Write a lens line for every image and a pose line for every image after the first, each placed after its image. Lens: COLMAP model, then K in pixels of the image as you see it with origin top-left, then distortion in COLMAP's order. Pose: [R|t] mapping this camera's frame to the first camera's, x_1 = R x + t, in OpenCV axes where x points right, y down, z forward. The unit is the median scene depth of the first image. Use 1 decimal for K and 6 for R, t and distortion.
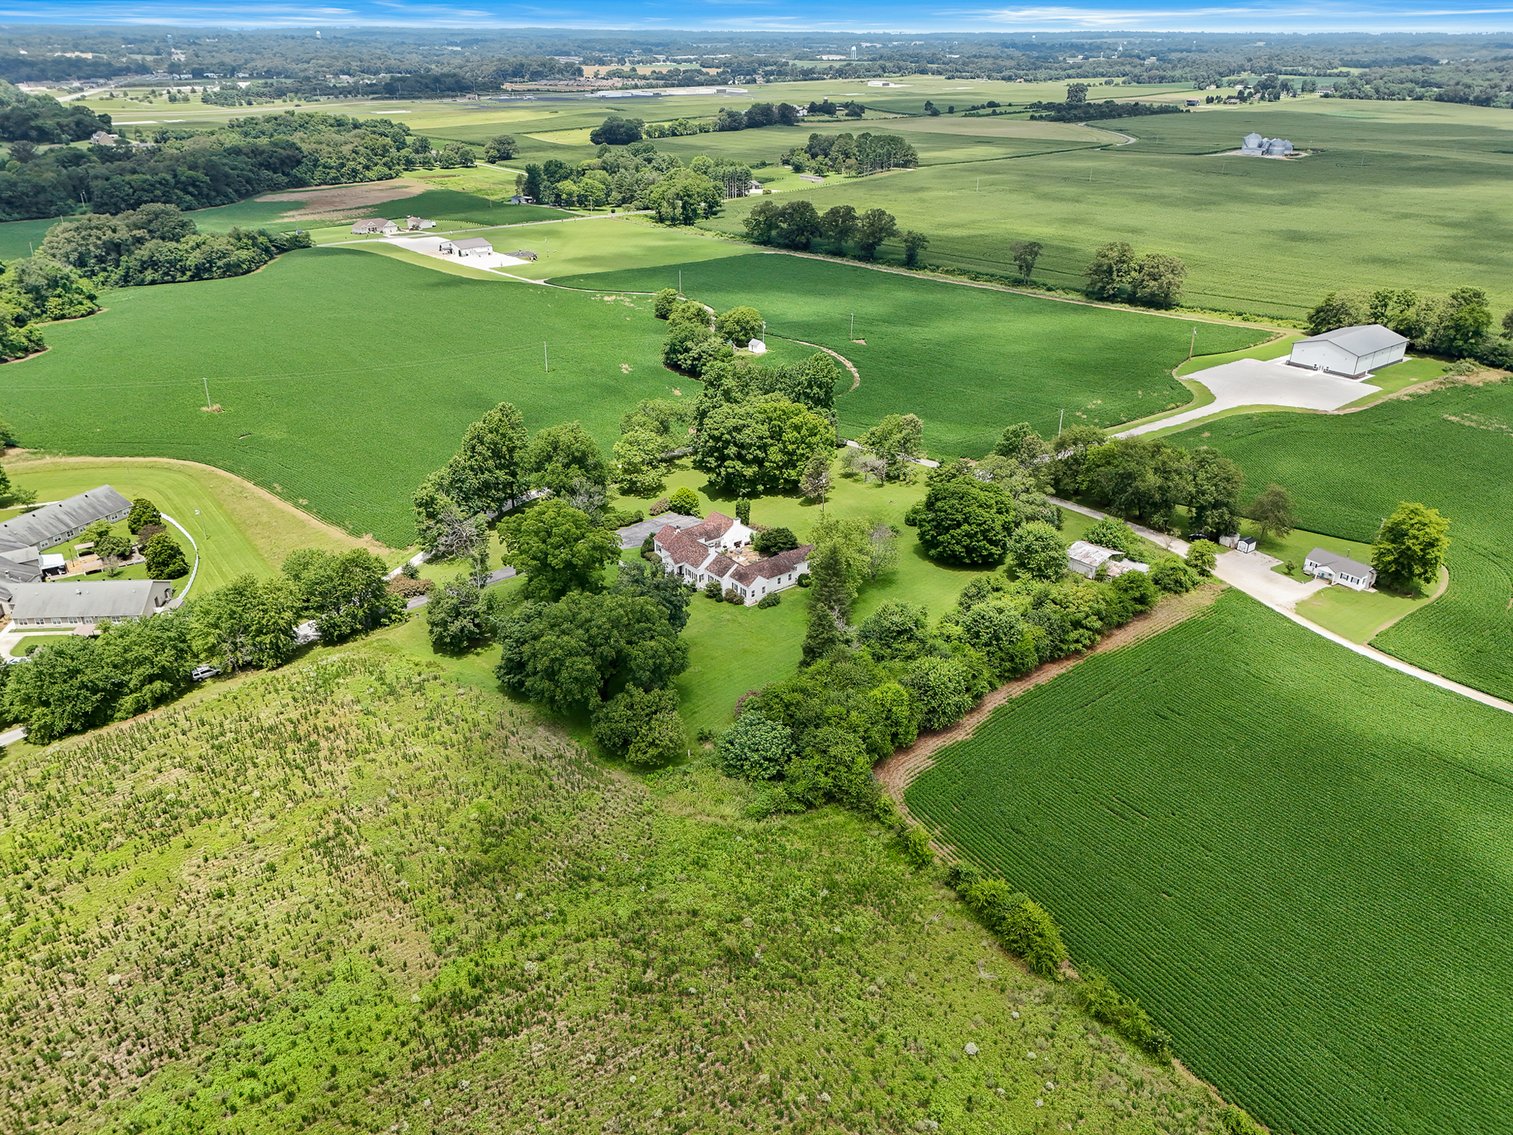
lens RADIAL K [[1157.9, 0, 756.5], [0, 1157.9, 567.5], [0, 0, 1]] dist [0.043174, -0.043538]
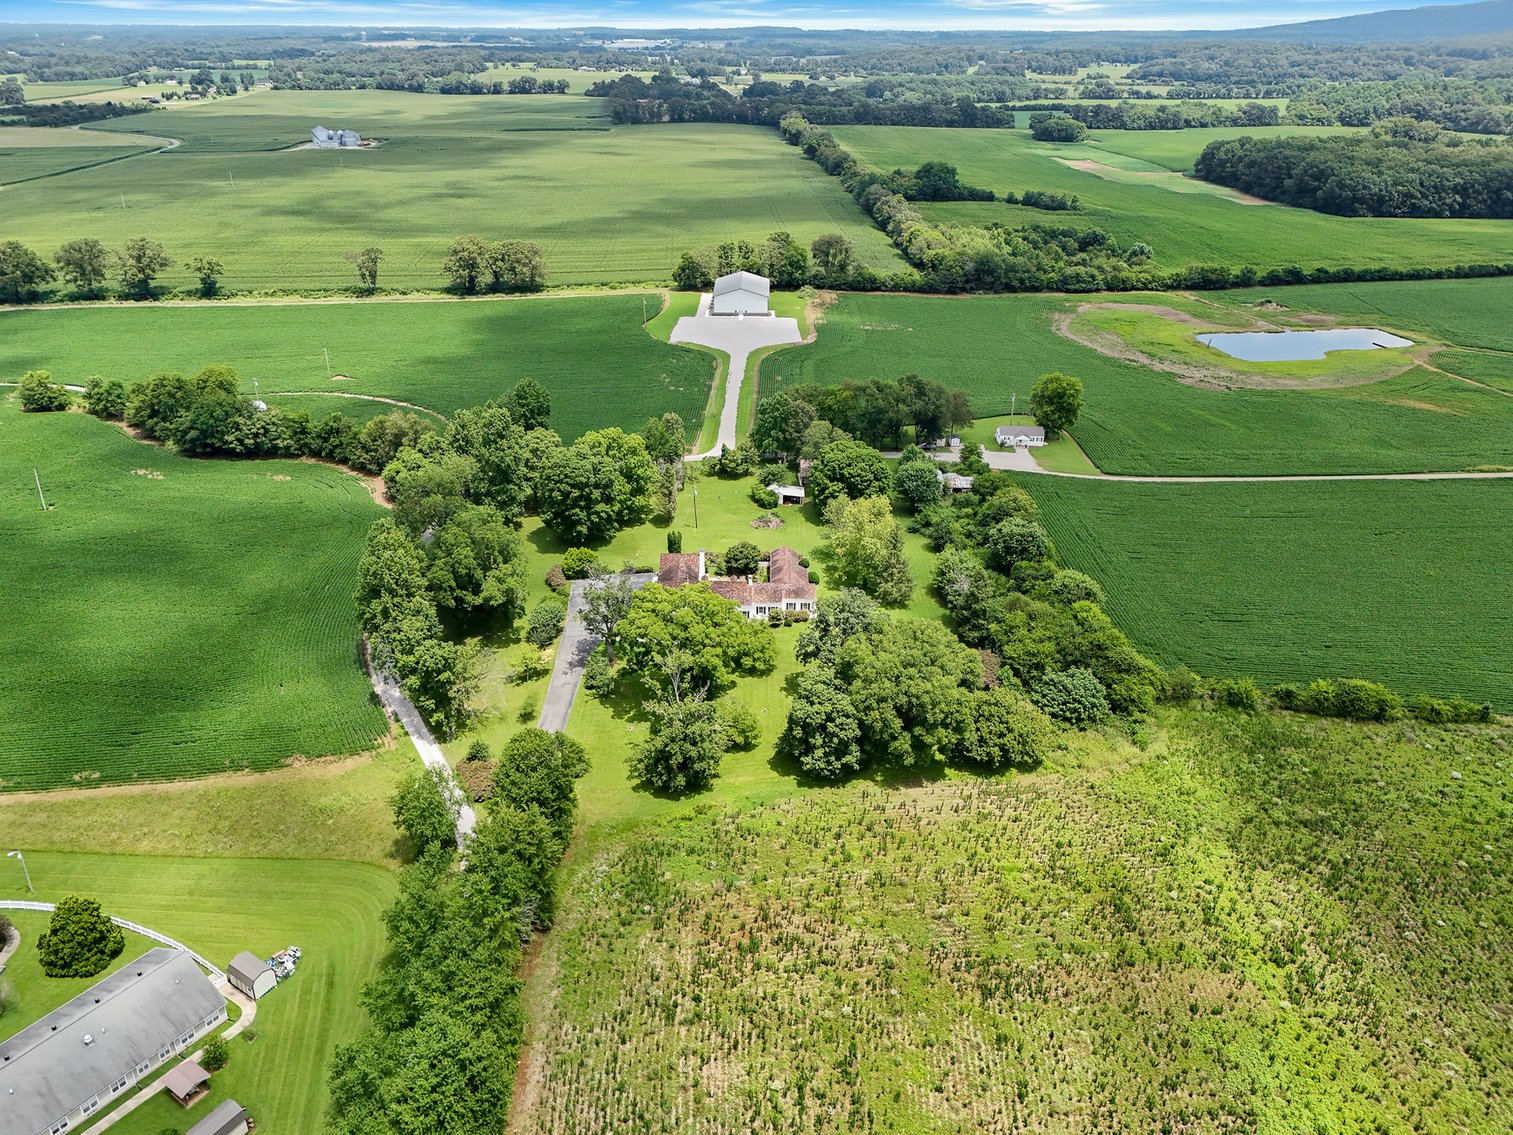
lens RADIAL K [[1157.9, 0, 756.5], [0, 1157.9, 567.5], [0, 0, 1]] dist [0.043174, -0.043538]
pose [[0.602884, -0.333095, 0.724968, -0.338683], [0.329863, 0.931441, 0.153648, -0.079361], [-0.726445, 0.146508, 0.671426, 0.176508]]
